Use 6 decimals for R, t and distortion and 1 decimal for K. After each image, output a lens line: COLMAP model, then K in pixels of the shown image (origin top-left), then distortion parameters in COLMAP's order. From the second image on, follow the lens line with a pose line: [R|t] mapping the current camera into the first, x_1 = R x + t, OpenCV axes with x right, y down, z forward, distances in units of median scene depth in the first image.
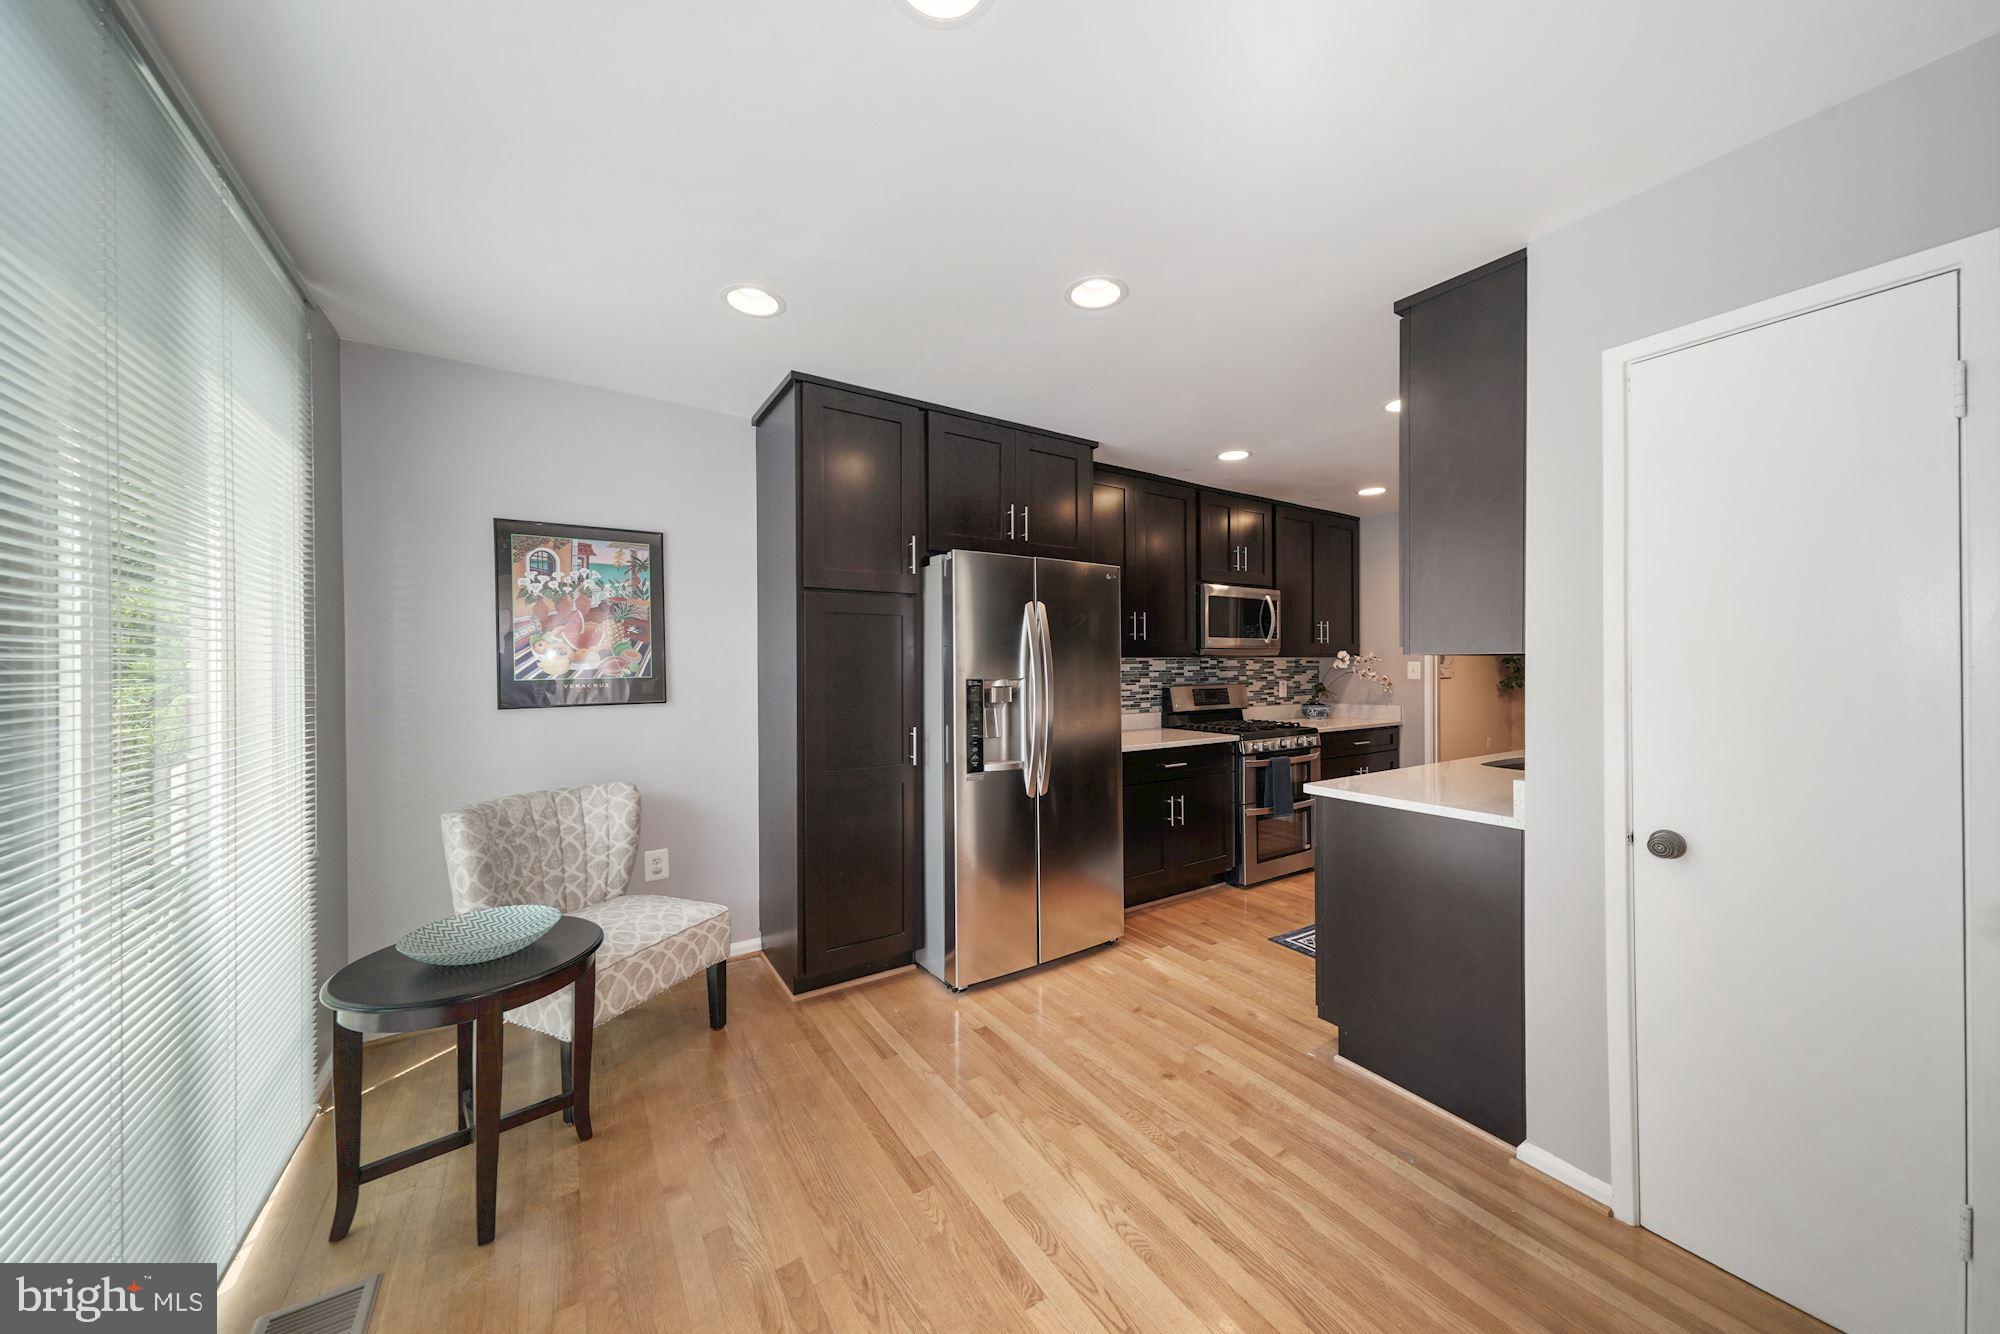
lens RADIAL K [[683.5, 0, 1002.1], [0, 683.5, 676.6], [0, 0, 1]] dist [0.009493, -0.000798]
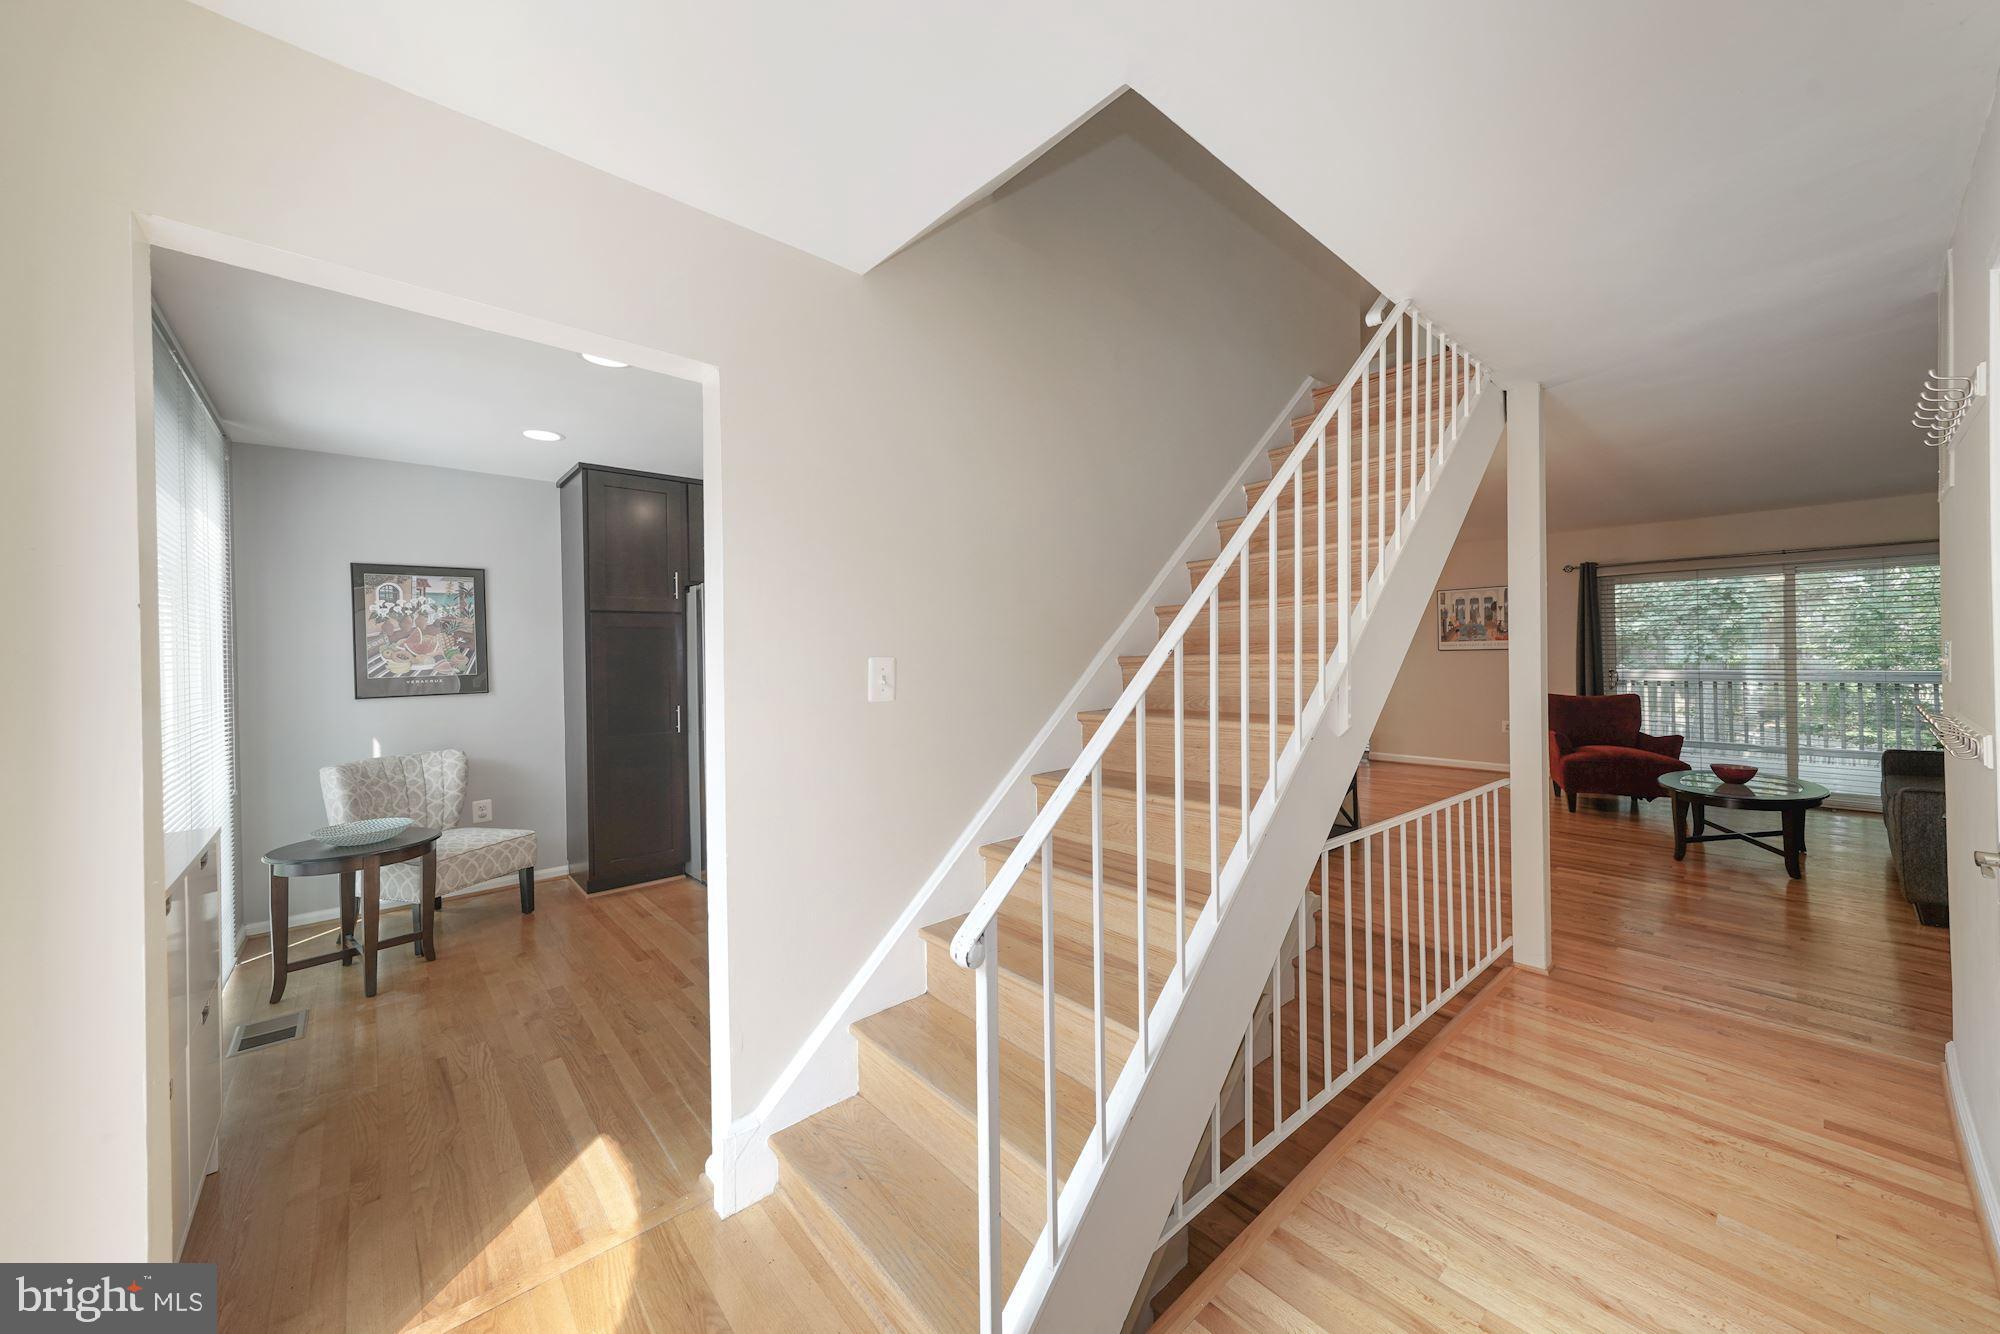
lens RADIAL K [[721.9, 0, 1014.6], [0, 721.9, 664.5], [0, 0, 1]] dist [0.000883, -0.000123]
pose [[0.988428, -0.015340, 0.150910, 0.366806], [0.016279, 0.999855, -0.004985, 0.006095], [-0.150812, 0.007384, 0.988535, -0.647243]]
